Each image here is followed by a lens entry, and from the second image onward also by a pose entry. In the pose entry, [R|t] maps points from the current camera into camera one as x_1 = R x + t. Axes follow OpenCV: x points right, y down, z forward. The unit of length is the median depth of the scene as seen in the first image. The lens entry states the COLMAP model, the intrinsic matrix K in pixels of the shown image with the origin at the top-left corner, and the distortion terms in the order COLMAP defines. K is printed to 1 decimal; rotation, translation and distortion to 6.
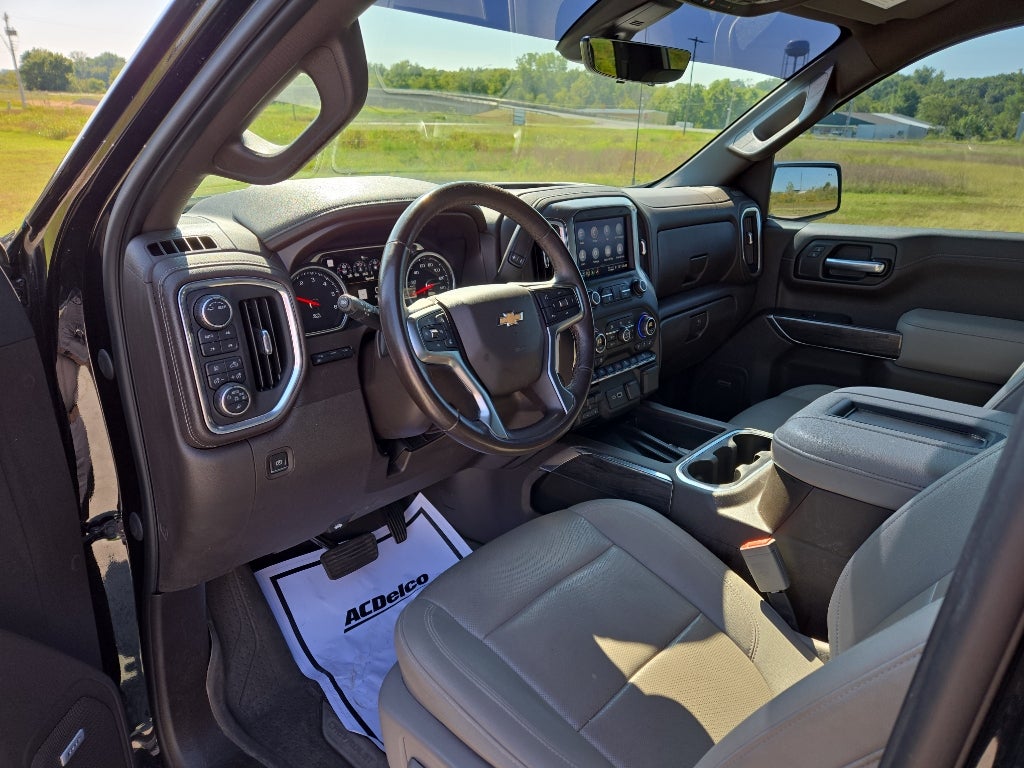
lens RADIAL K [[687.3, 0, 513.1], [0, 687.3, 399.6], [0, 0, 1]] dist [0.061761, -0.059002]
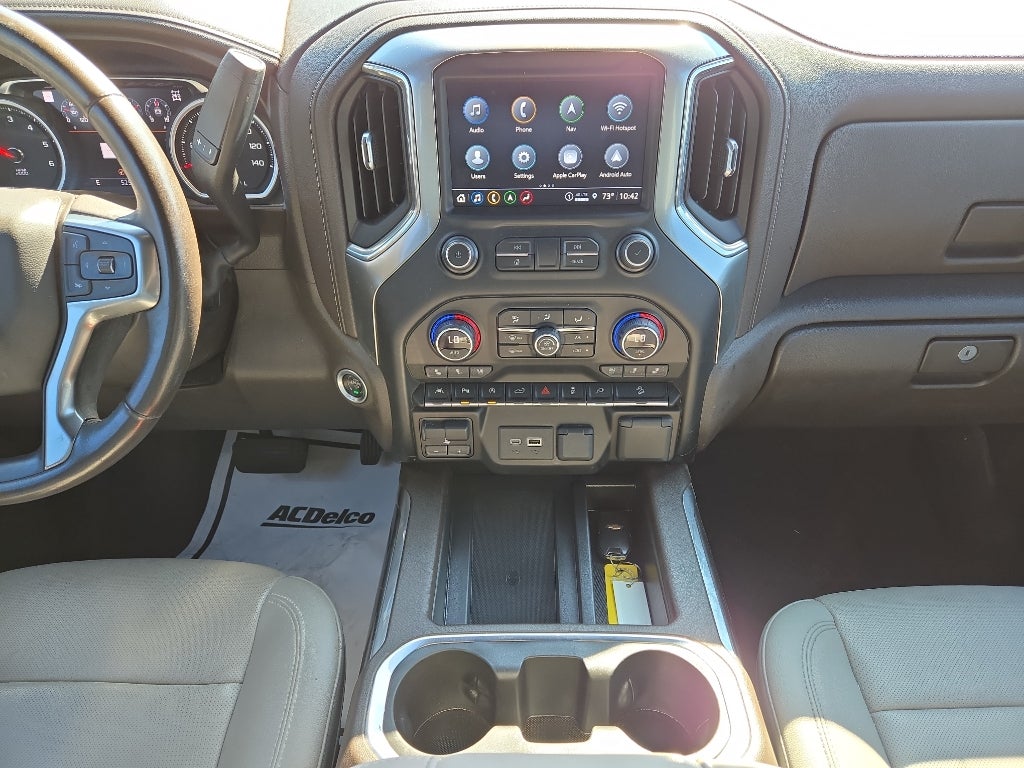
lens RADIAL K [[687.3, 0, 513.0], [0, 687.3, 386.8], [0, 0, 1]] dist [0.061761, -0.059002]
pose [[0.660214, 0.429058, -0.616463, 0.435534], [-0.239442, 0.898181, 0.368698, -0.226636], [0.711888, -0.095812, 0.695727, 0.611997]]
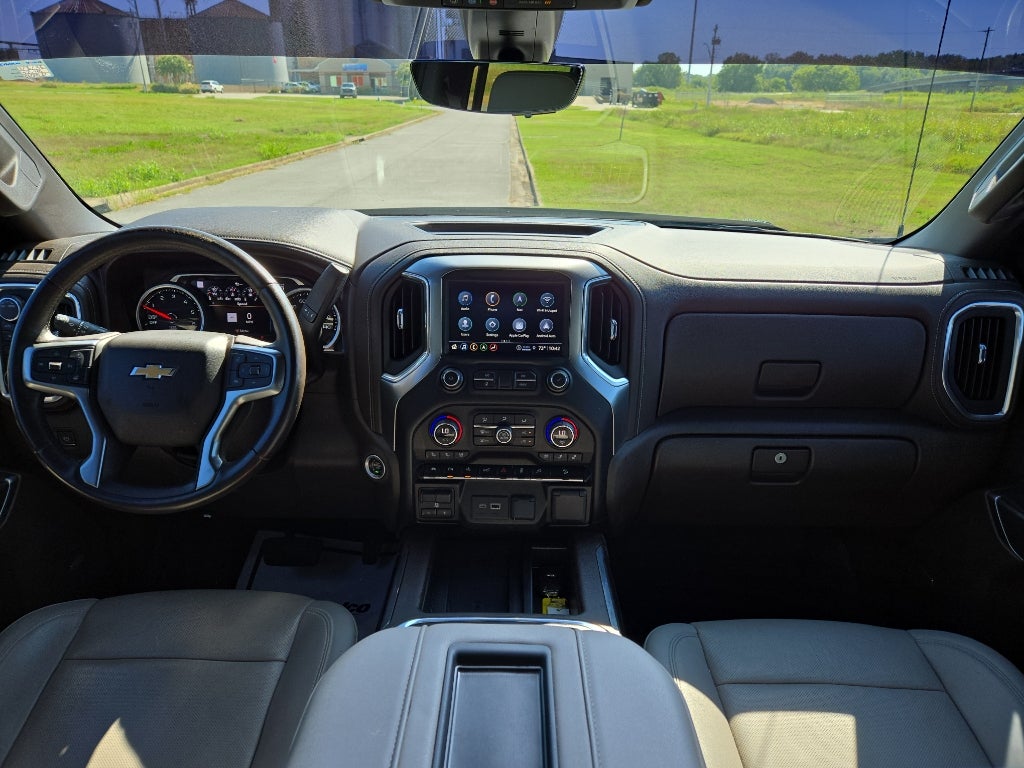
lens RADIAL K [[687.3, 0, 512.1], [0, 687.3, 389.0], [0, 0, 1]] dist [0.061761, -0.059002]
pose [[0.665361, 0.264552, -0.698074, 0.657277], [-0.269121, 0.957227, 0.106255, -0.215510], [0.696325, 0.117168, 0.708098, 0.433841]]
